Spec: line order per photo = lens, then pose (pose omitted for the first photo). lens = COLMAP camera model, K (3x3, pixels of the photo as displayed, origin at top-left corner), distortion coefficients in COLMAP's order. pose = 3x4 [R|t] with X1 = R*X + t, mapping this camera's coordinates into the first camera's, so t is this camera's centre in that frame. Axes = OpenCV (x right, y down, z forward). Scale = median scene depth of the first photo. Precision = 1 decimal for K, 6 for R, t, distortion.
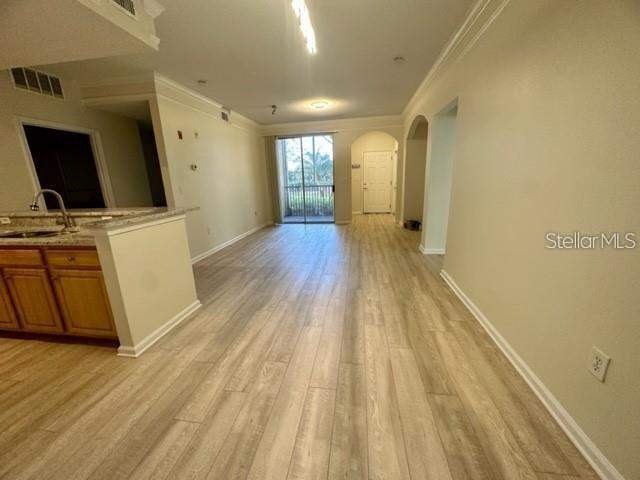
lens RADIAL K [[253.4, 0, 319.8], [0, 253.4, 237.8], [0, 0, 1]] dist [-0.000944, 0.000160]
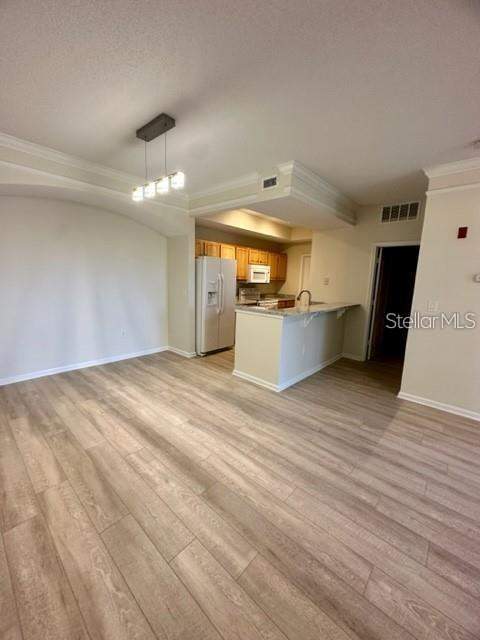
lens RADIAL K [[253.4, 0, 239.7], [0, 253.4, 317.8], [0, 0, 1]] dist [-0.000944, 0.000160]
pose [[-0.544266, 0.151505, -0.825119, 0.671222], [-0.208108, 0.928430, 0.307747, -0.461864], [0.812690, 0.339210, -0.473784, 1.534890]]
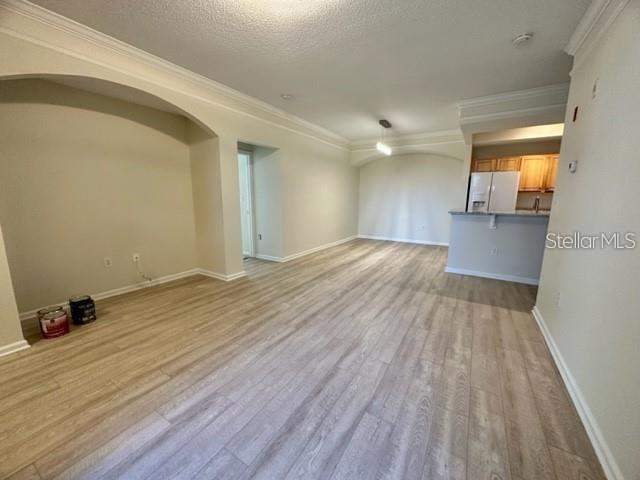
lens RADIAL K [[253.4, 0, 321.3], [0, 253.4, 242.8], [0, 0, 1]] dist [-0.000944, 0.000160]
pose [[-0.919221, -0.035526, 0.392137, -0.430988], [0.119252, 0.924026, 0.363255, -0.674126], [-0.375250, 0.380675, -0.845147, 3.026375]]
